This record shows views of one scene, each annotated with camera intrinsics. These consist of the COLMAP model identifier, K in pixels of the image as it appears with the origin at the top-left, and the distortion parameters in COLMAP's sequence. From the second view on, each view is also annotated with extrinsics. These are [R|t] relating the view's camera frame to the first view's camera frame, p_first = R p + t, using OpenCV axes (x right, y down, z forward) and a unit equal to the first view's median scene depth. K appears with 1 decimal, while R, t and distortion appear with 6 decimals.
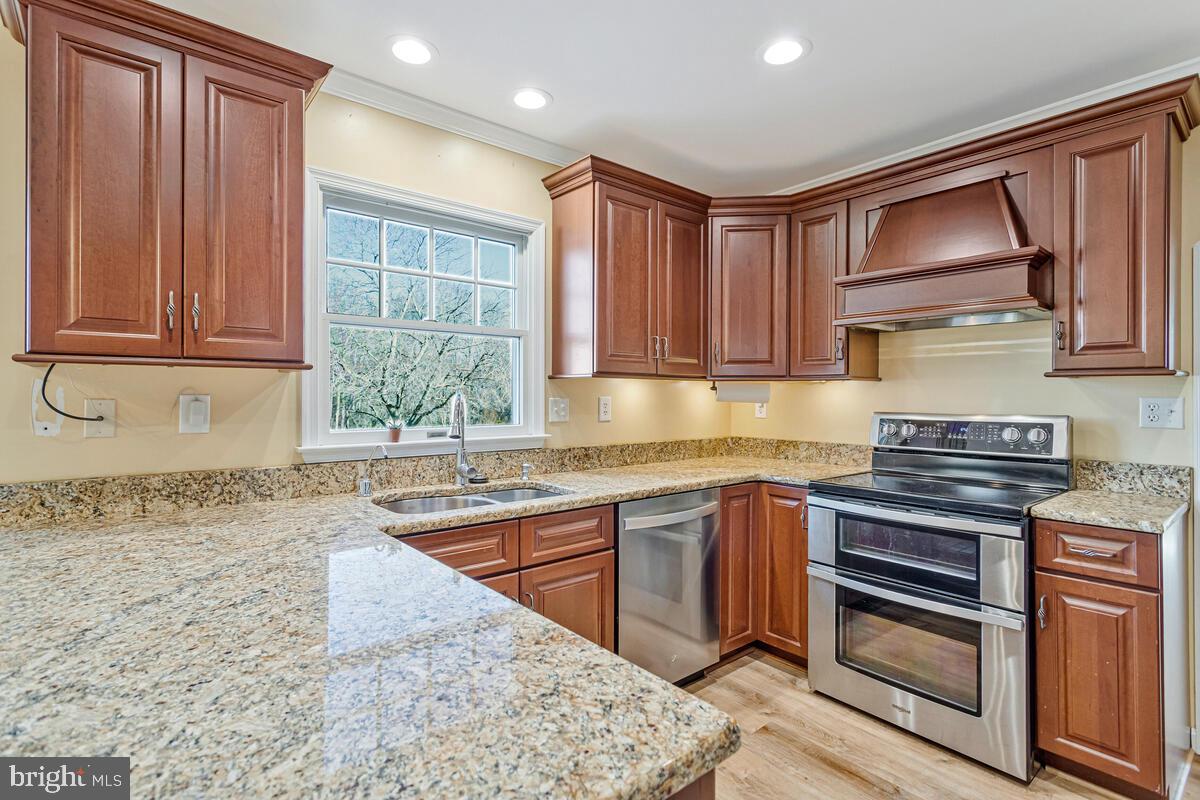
lens RADIAL K [[570.4, 0, 594.5], [0, 570.4, 394.0], [0, 0, 1]] dist [0.000460, 0.001575]
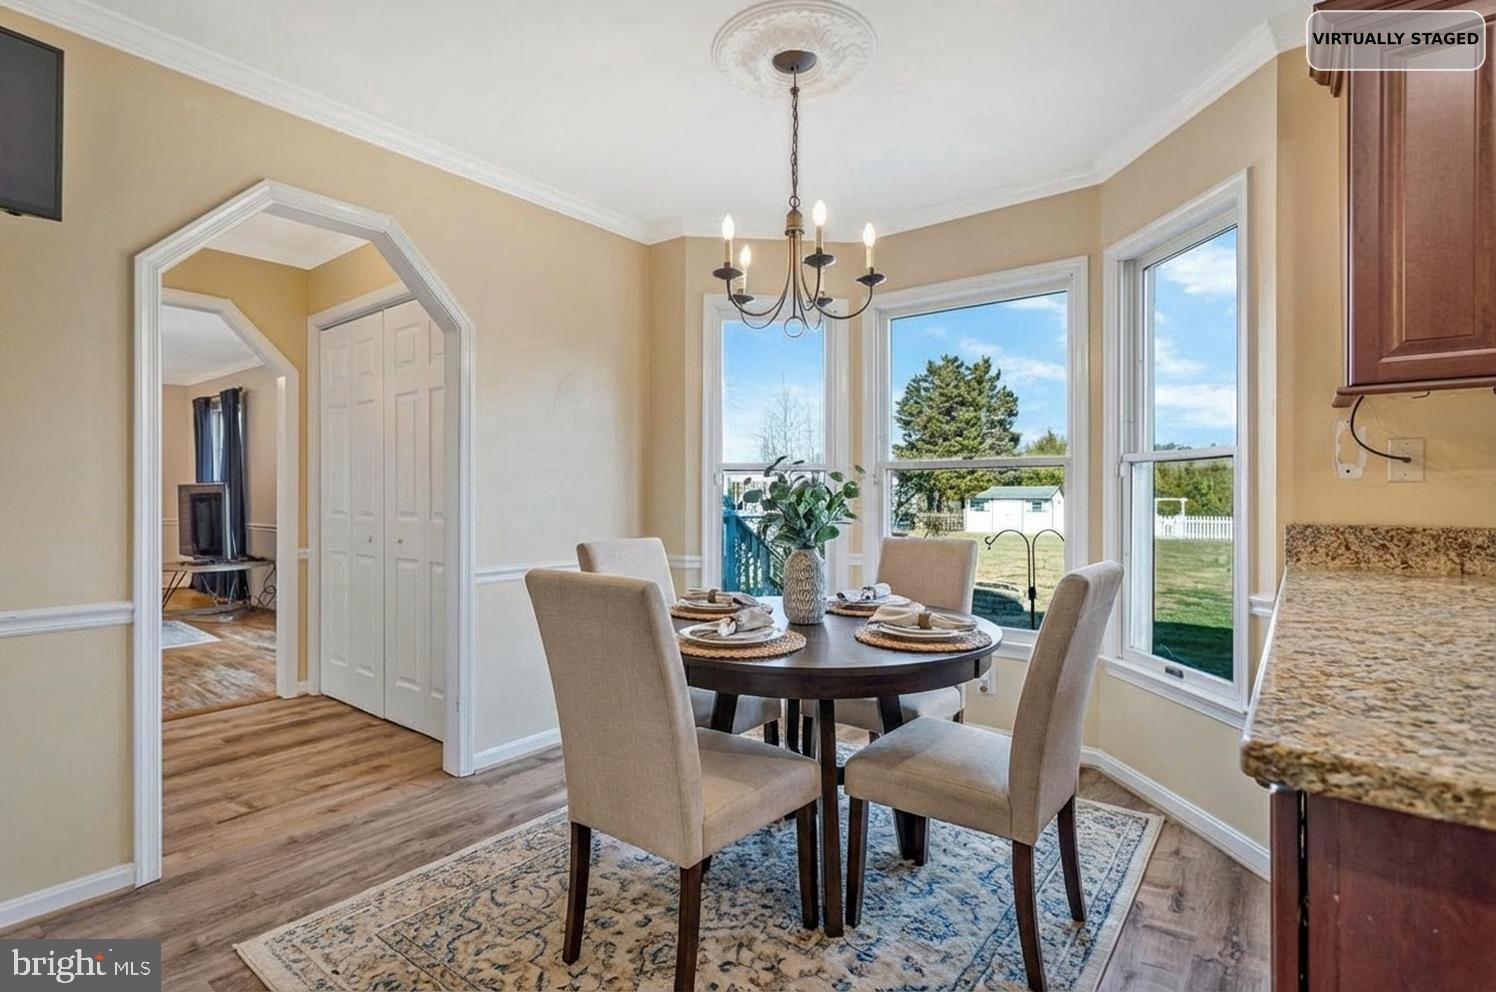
lens RADIAL K [[711.1, 0, 730.3], [0, 711.1, 491.6], [0, 0, 1]] dist [0.000460, 0.001575]
pose [[0.207235, -0.004302, -0.978282, 0.001343], [0.007472, 0.999968, -0.002815, 0.067258], [0.978263, -0.006726, 0.207261, -0.201167]]
